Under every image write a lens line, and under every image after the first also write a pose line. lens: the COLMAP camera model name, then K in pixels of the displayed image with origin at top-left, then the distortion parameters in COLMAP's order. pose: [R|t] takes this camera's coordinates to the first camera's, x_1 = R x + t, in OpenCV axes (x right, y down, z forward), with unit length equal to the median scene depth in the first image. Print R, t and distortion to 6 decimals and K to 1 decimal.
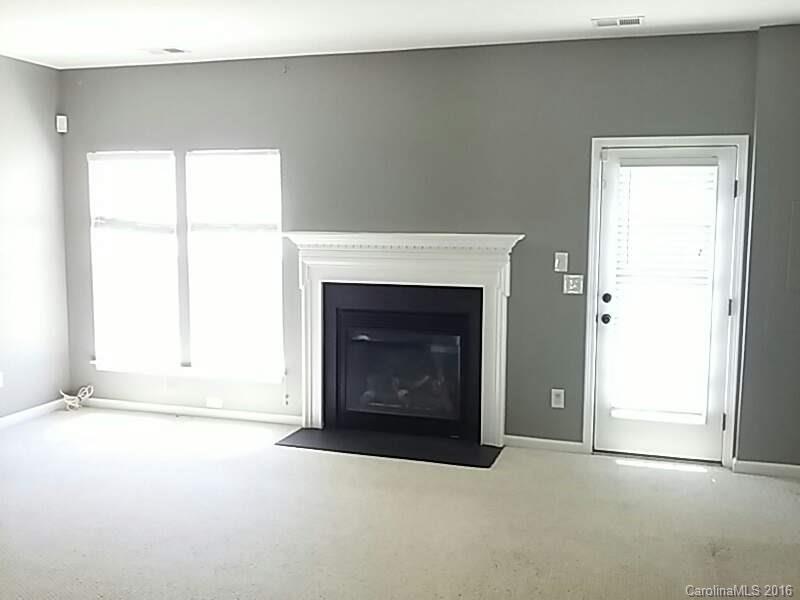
lens RADIAL K [[744.1, 0, 402.3], [0, 744.1, 285.2], [0, 0, 1]] dist [0.018669, 0.000000]
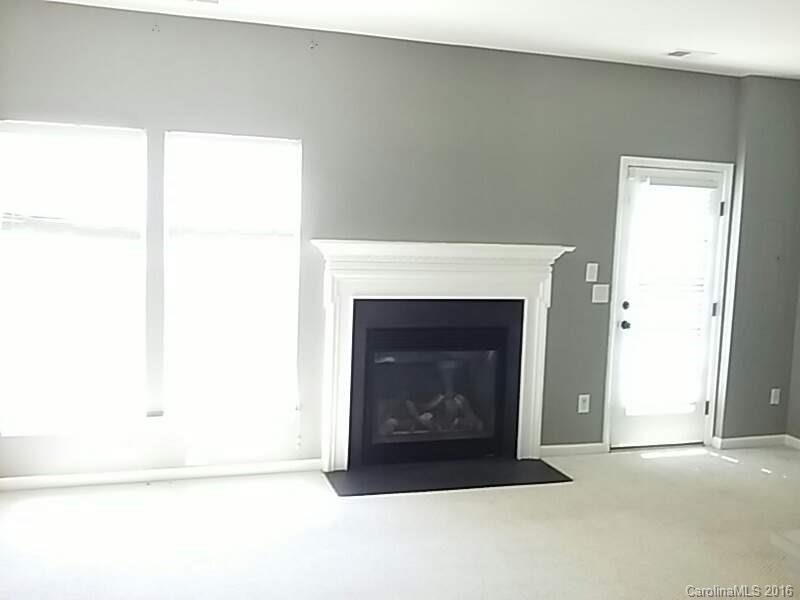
lens RADIAL K [[826.2, 0, 399.7], [0, 826.2, 295.9], [0, 0, 1]] dist [0.032267, 0.000000]
pose [[0.819286, -0.029481, 0.572627, -0.641316], [0.024920, 0.999564, 0.015808, -0.022270], [-0.572843, 0.001318, 0.819664, 0.194888]]
